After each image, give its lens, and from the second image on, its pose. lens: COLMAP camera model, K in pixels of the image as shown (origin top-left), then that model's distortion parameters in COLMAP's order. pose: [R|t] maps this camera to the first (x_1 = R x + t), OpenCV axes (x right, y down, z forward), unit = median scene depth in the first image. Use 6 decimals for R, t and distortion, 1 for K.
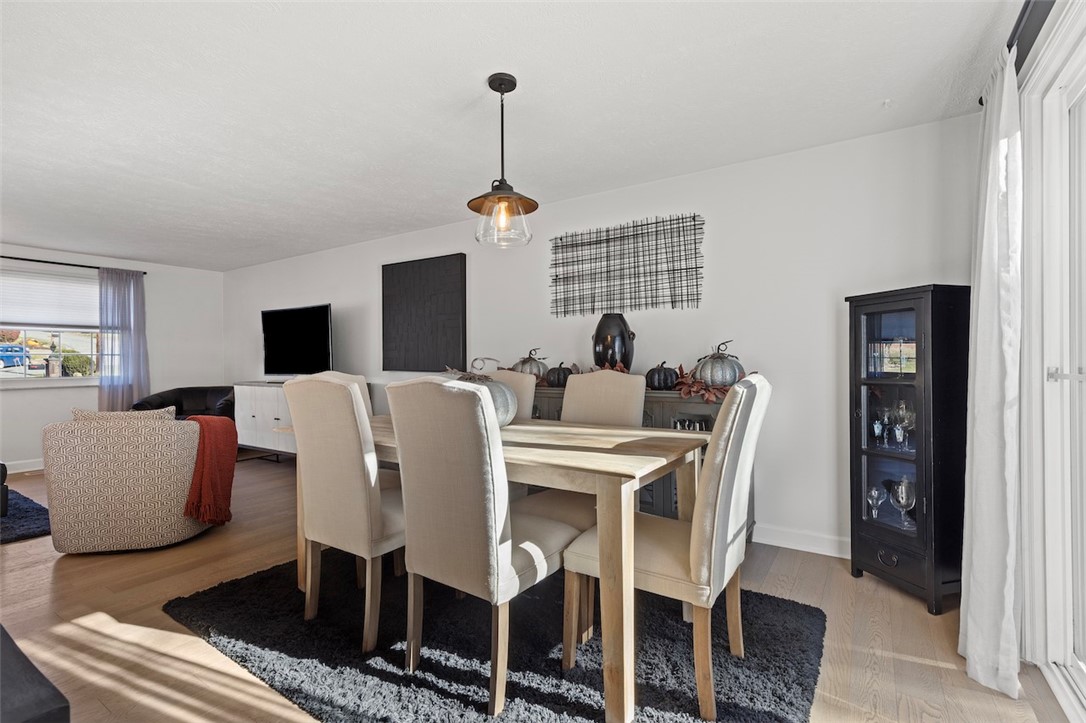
lens RADIAL K [[494.1, 0, 545.4], [0, 494.1, 360.3], [0, 0, 1]] dist [0.008239, 0.000012]
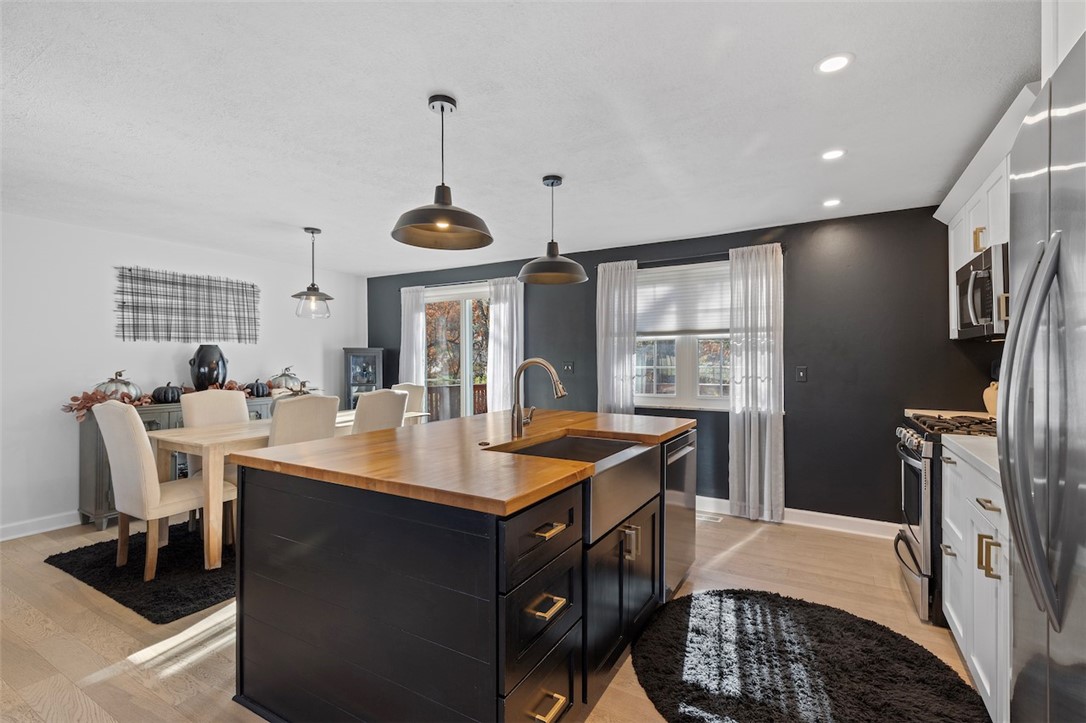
lens RADIAL K [[494.1, 0, 545.4], [0, 494.1, 360.3], [0, 0, 1]] dist [0.008239, 0.000012]
pose [[-0.056353, 0.001334, 0.998410, -1.243580], [-0.004254, 0.999990, -0.001576, -0.051665], [-0.998402, -0.004336, -0.056347, 0.153236]]
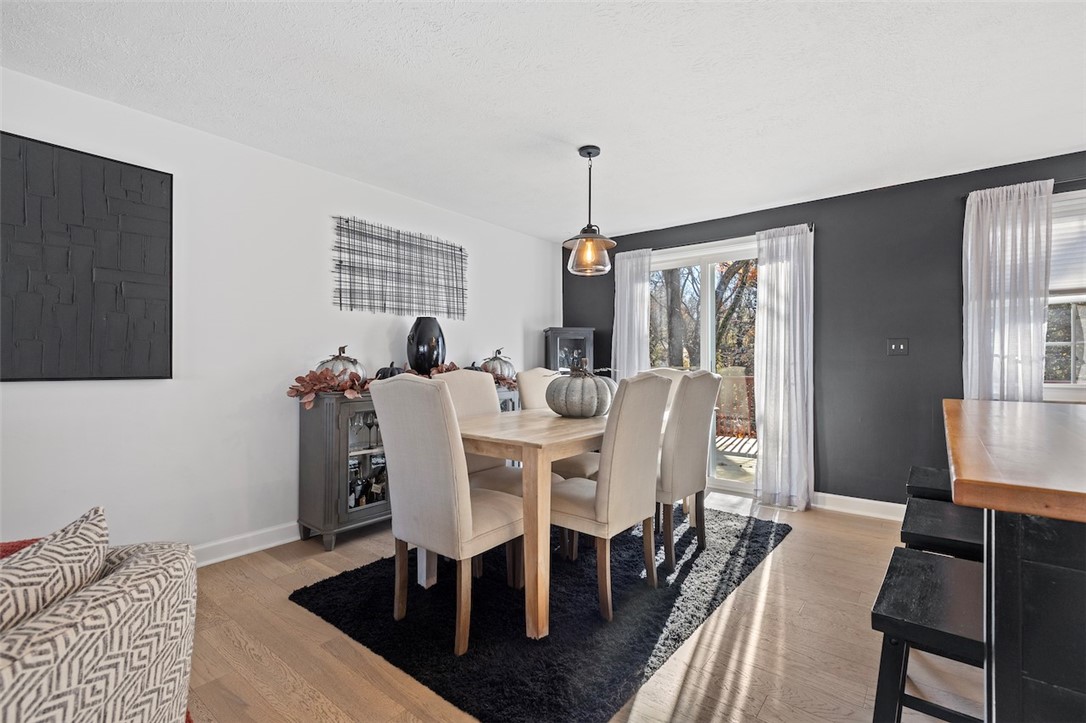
lens RADIAL K [[493.4, 0, 543.5], [0, 493.4, 364.2], [0, 0, 1]] dist [0.002383, -0.000022]
pose [[0.088465, -0.000367, 0.996079, -0.895163], [-0.006511, 0.999978, 0.000947, 0.005669], [-0.996058, -0.006569, 0.088461, 0.634912]]
